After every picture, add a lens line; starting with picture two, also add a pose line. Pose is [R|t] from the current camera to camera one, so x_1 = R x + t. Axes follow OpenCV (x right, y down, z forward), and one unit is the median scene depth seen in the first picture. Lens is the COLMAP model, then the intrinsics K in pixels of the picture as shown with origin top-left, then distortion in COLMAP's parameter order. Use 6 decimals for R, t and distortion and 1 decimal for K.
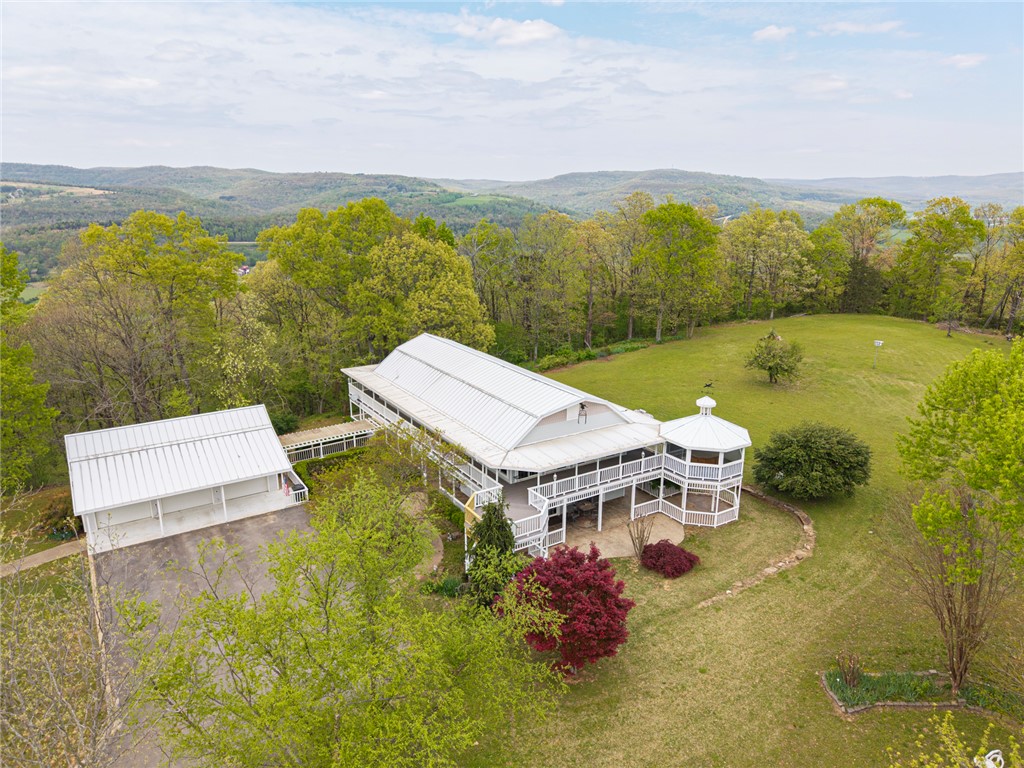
lens RADIAL K [[685.4, 0, 512.0], [0, 685.4, 384.0], [0, 0, 1]] dist [0.003838, -0.007194]
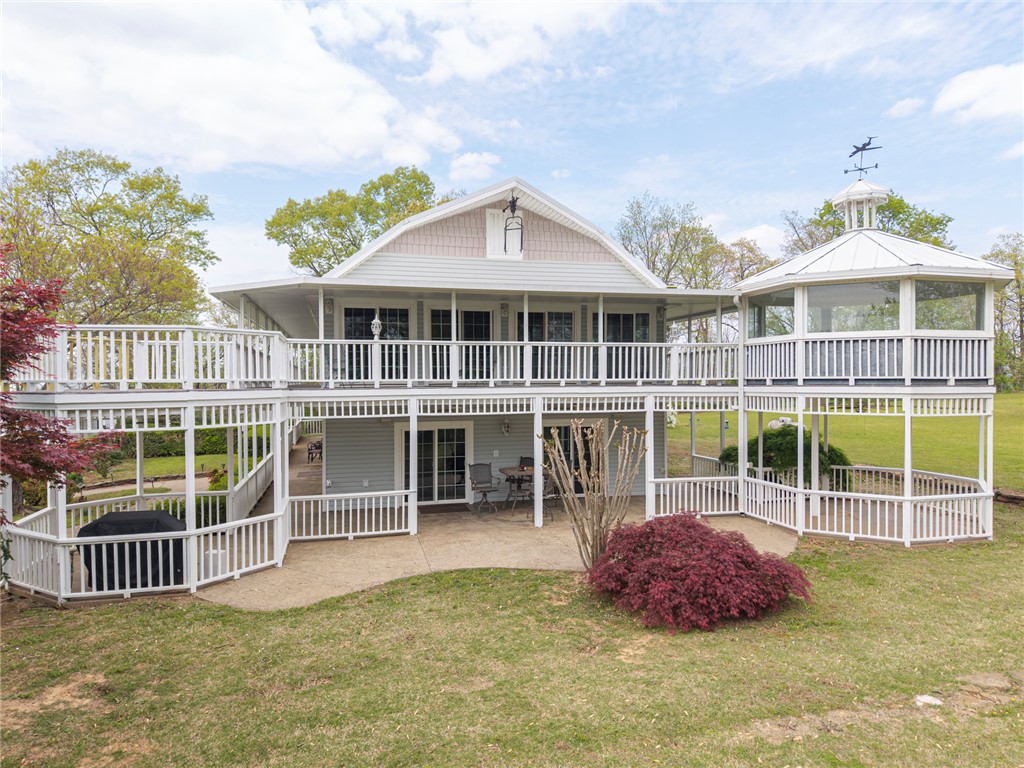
lens RADIAL K [[685.4, 0, 512.0], [0, 685.4, 384.0], [0, 0, 1]] dist [0.003838, -0.007194]
pose [[0.950030, -0.002333, -0.312150, 0.225499], [-0.081668, 0.963286, -0.255754, 0.234903], [0.301287, 0.268467, 0.914960, 0.649486]]
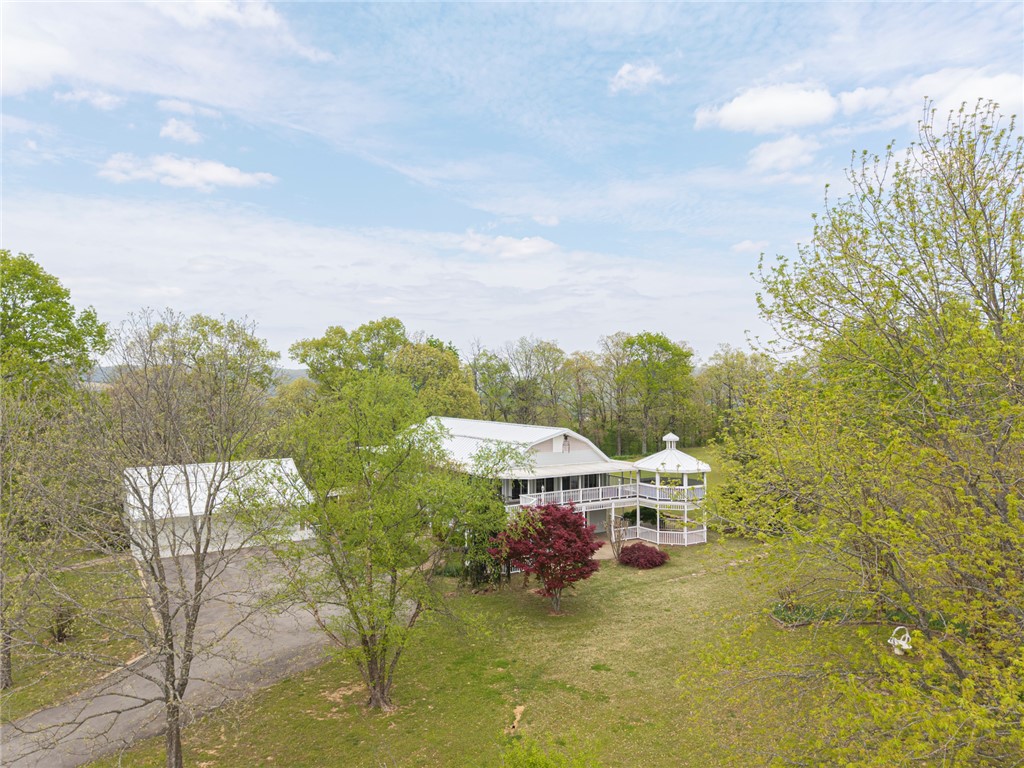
lens RADIAL K [[685.4, 0, 512.0], [0, 685.4, 384.0], [0, 0, 1]] dist [0.003838, -0.007194]
pose [[0.999998, -0.001670, -0.001381, 0.010992], [0.001225, 0.961340, -0.275361, 0.266198], [0.001788, 0.275359, 0.961340, -0.165271]]
